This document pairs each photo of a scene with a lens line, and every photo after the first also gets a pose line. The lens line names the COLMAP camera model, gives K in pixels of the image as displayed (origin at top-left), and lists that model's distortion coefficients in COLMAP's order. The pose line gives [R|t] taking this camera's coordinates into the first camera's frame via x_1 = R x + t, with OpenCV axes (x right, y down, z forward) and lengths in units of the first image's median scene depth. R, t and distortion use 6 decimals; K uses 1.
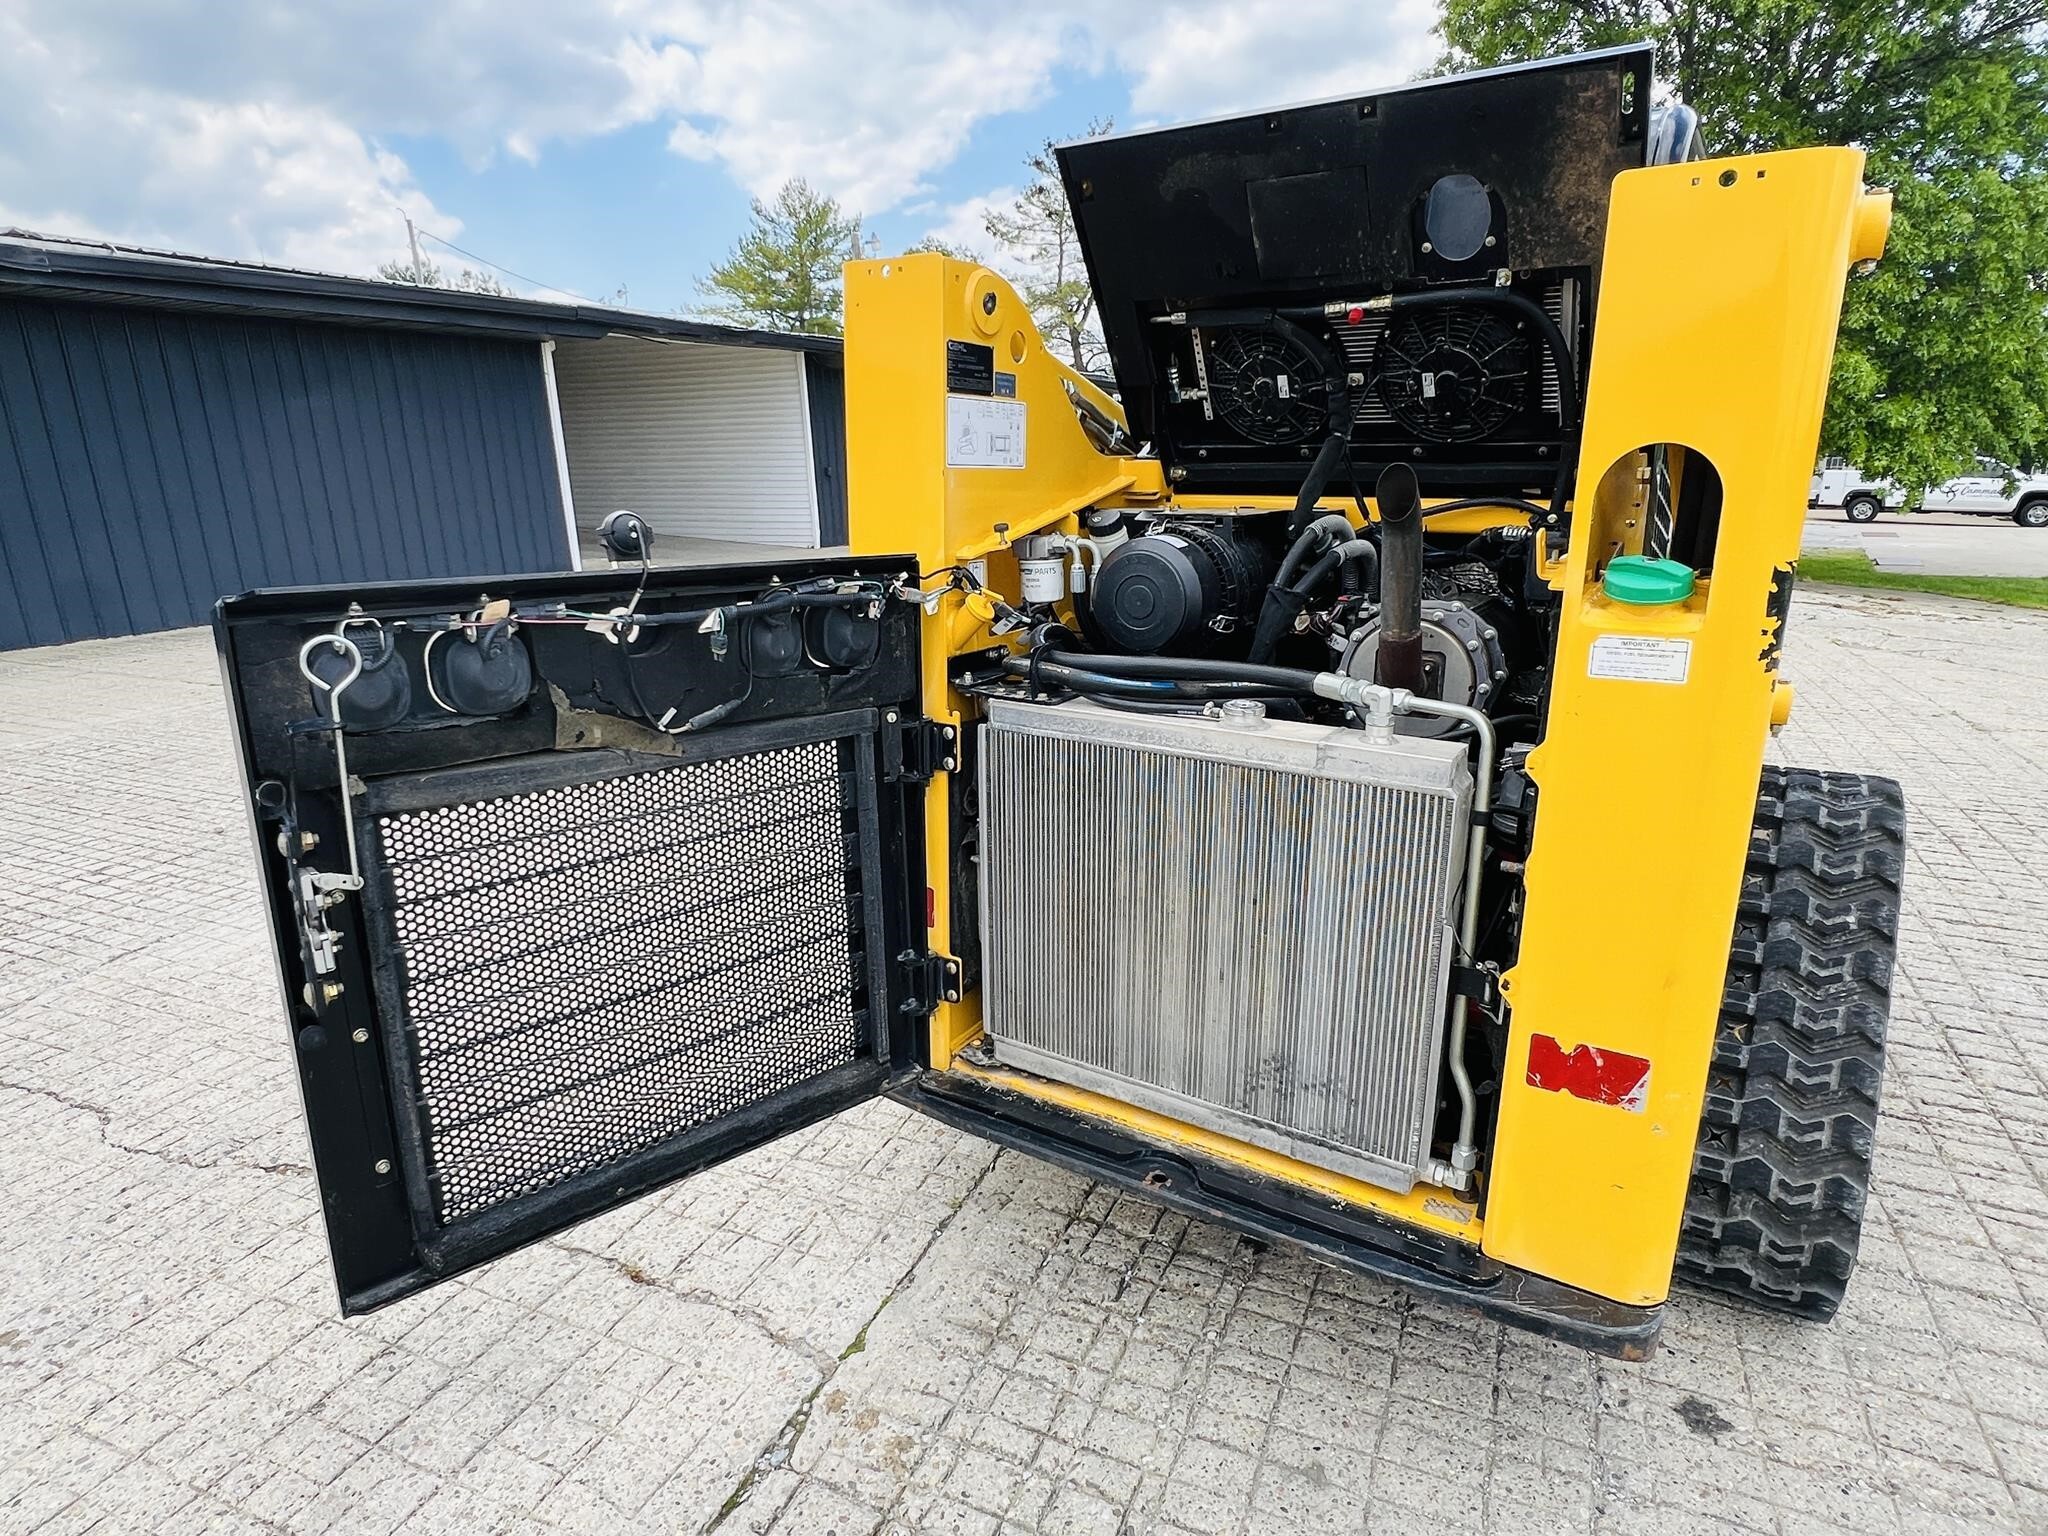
lens RADIAL K [[1154.8, 0, 1018.0], [0, 1154.8, 781.9], [0, 0, 1]] dist [-0.003444, 0.000399]
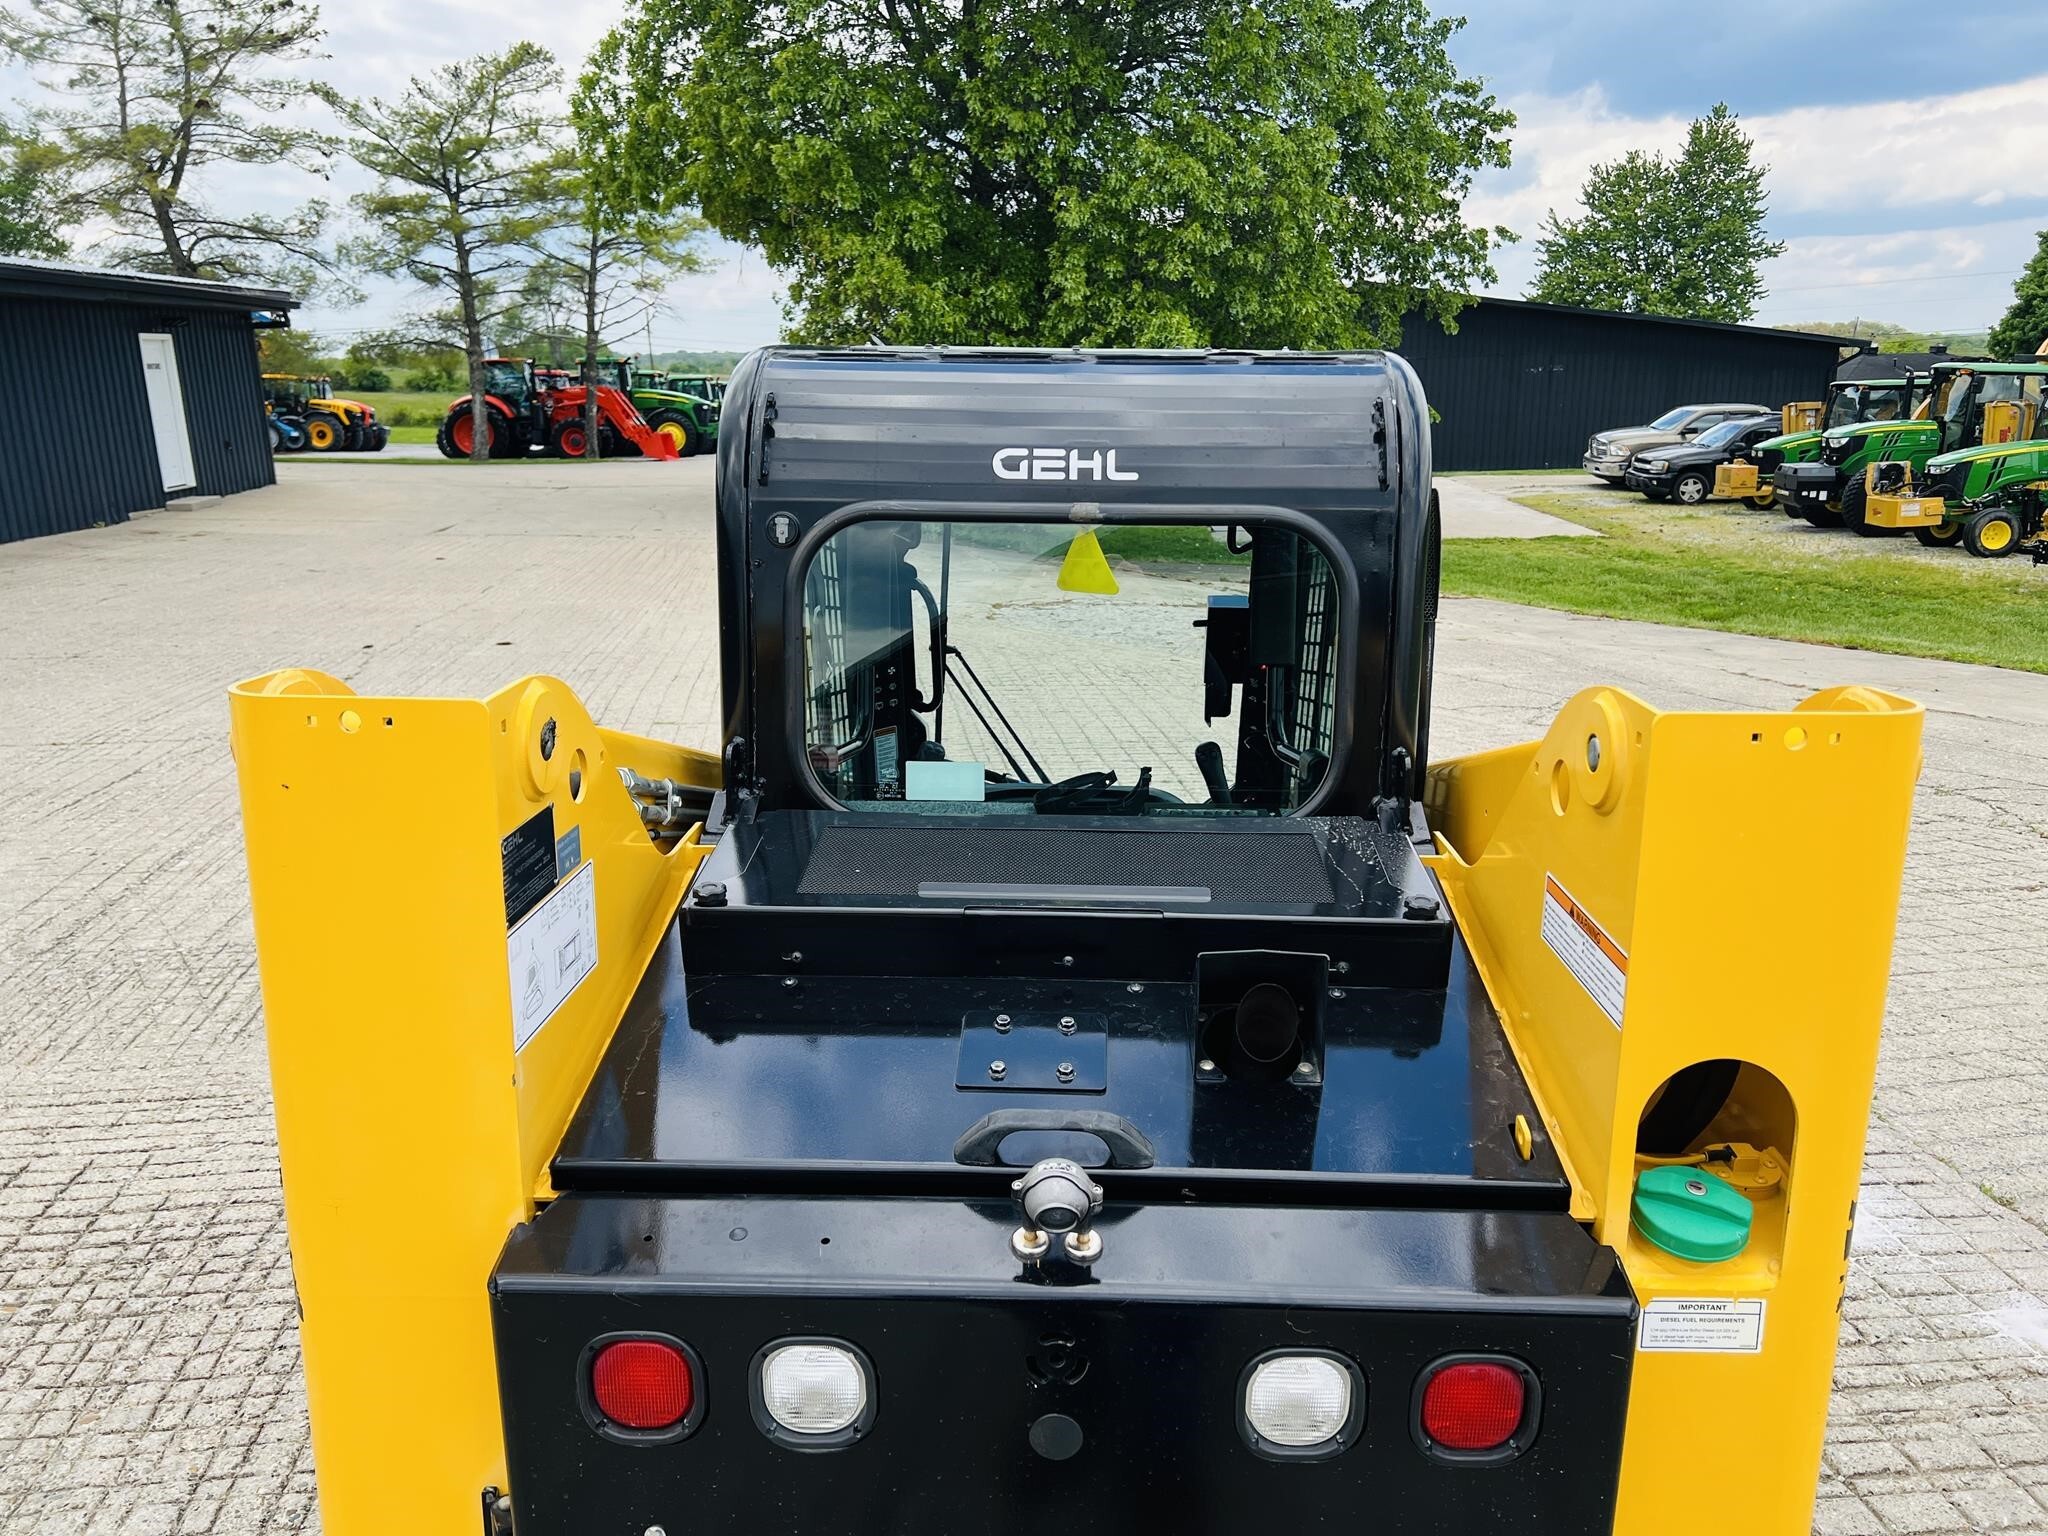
lens RADIAL K [[1539.4, 0, 1038.8], [0, 1539.4, 778.5], [0, 0, 1]] dist [0.053905, -0.059796]
pose [[0.855448, -0.119974, 0.503801, -0.045218], [0.130244, 0.991370, 0.014930, -0.085844], [-0.501245, 0.052845, 0.863690, 0.056993]]
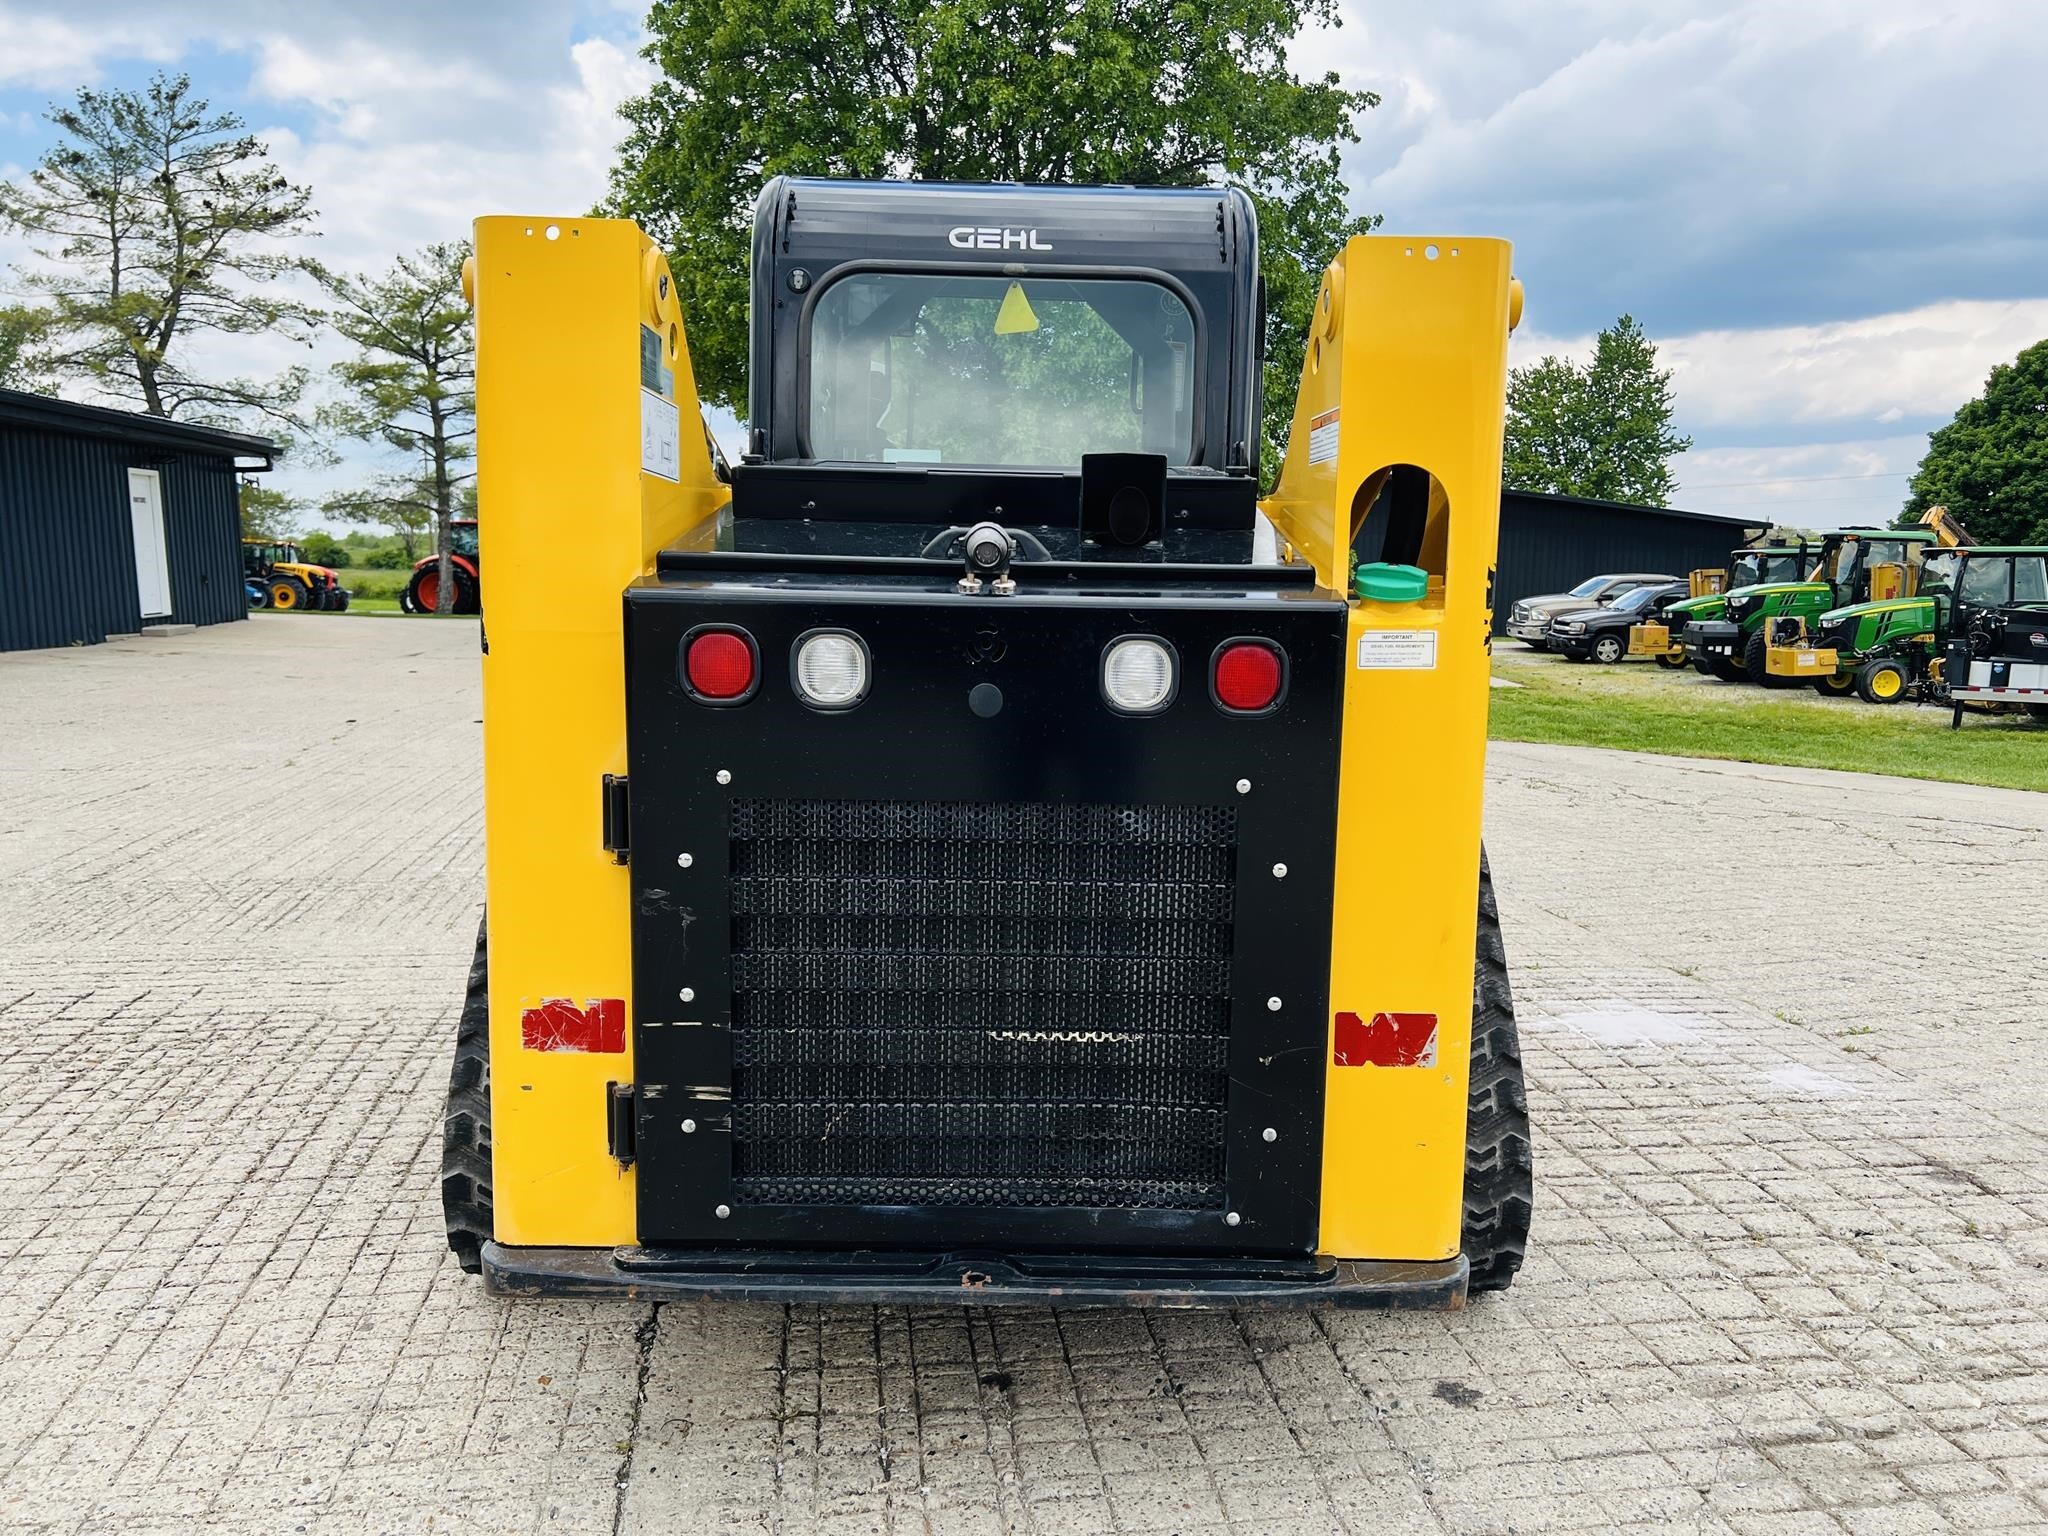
lens RADIAL K [[1539.4, 0, 1043.7], [0, 1539.4, 778.7], [0, 0, 1]] dist [0.053905, -0.059796]
pose [[0.837389, -0.052673, 0.544064, -0.098346], [0.125894, 0.987172, -0.098196, 0.020759], [-0.531912, 0.150722, 0.833278, -0.011160]]
